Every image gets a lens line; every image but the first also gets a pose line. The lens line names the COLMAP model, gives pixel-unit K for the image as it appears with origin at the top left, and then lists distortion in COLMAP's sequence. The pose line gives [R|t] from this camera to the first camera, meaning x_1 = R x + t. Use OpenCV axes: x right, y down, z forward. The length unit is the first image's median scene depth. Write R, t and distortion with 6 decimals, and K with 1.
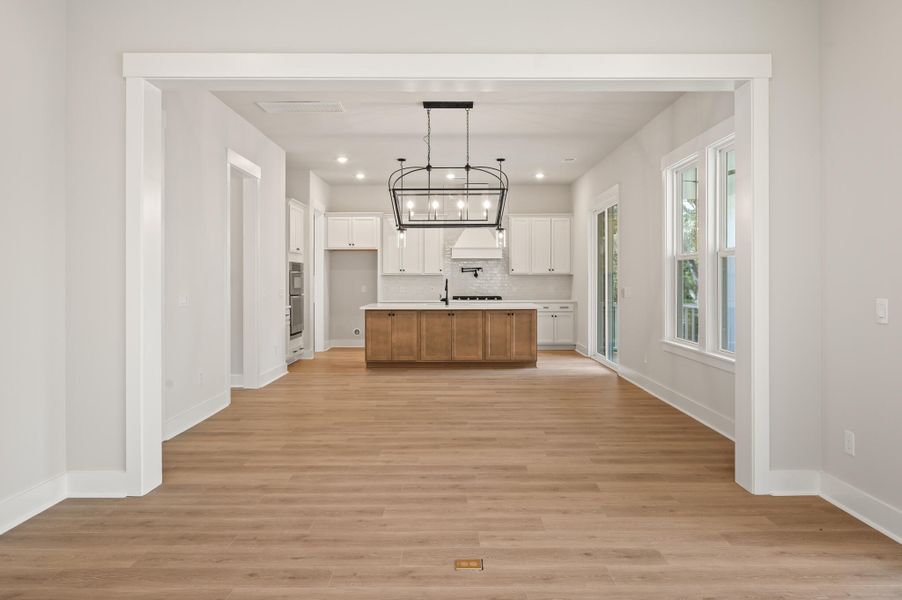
lens RADIAL K [[604.9, 0, 453.5], [0, 604.9, 277.8], [0, 0, 1]] dist [-0.000230, -0.000010]
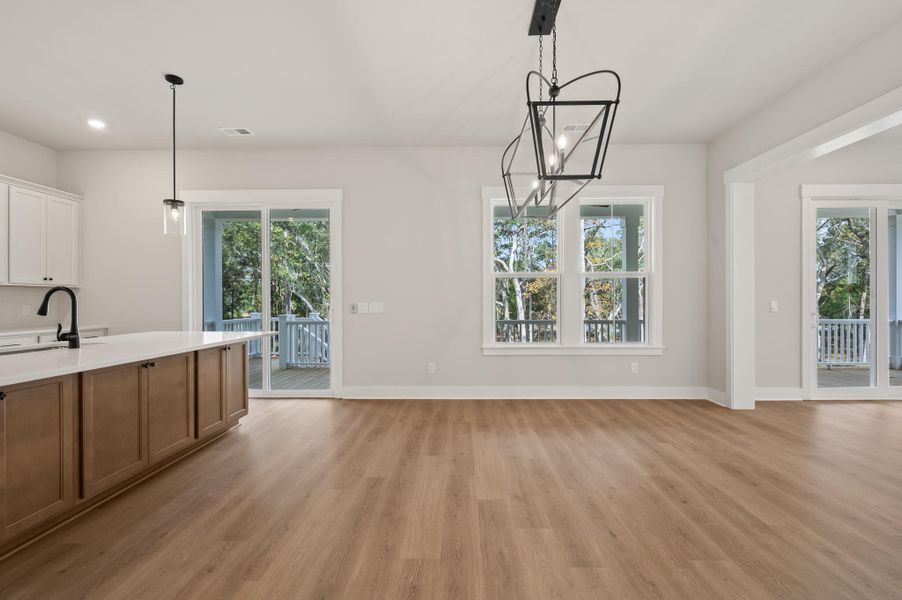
lens RADIAL K [[393.4, 0, 451.0], [0, 393.4, 300.0], [0, 0, 1]] dist [0.000242, -0.000380]
pose [[0.035242, 0.002722, 0.999375, -0.273276], [0.001900, 0.999994, -0.002790, 0.012205], [-0.999377, 0.001997, 0.035237, 0.711626]]
